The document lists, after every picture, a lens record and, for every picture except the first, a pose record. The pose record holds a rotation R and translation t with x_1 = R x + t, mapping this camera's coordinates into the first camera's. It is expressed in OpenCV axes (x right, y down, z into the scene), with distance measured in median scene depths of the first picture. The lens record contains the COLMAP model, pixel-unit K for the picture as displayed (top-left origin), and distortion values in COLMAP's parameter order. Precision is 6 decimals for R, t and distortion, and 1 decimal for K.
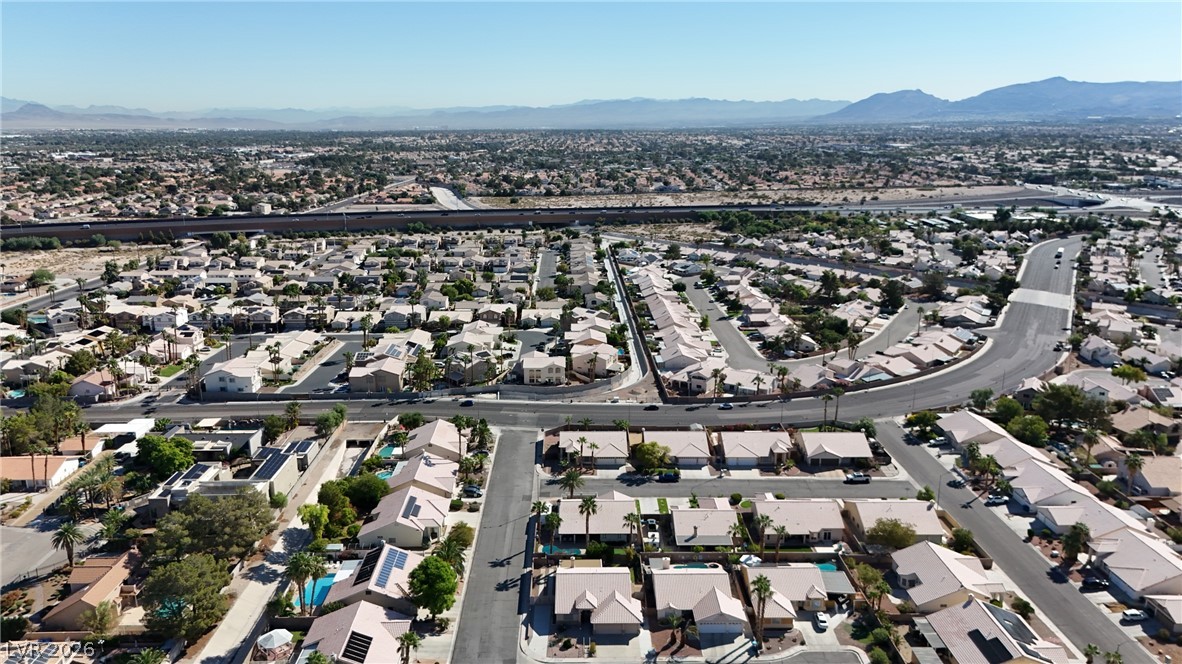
lens RADIAL K [[871.6, 0, 591.0], [0, 871.6, 332.0], [0, 0, 1]] dist [0.081868, -0.095280]
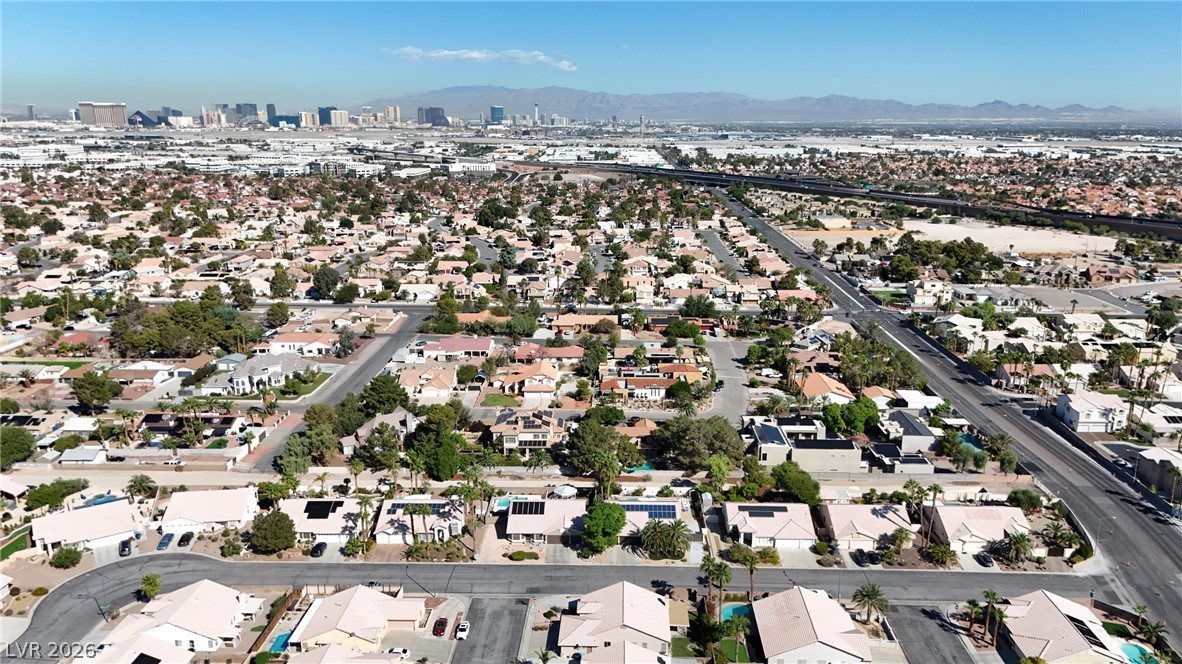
lens RADIAL K [[871.6, 0, 591.0], [0, 871.6, 332.0], [0, 0, 1]] dist [0.081868, -0.095280]
pose [[-0.042251, 0.238945, -0.970113, 0.743650], [-0.238204, 0.940571, 0.242043, -0.191269], [0.970296, 0.241311, 0.017177, 0.763689]]
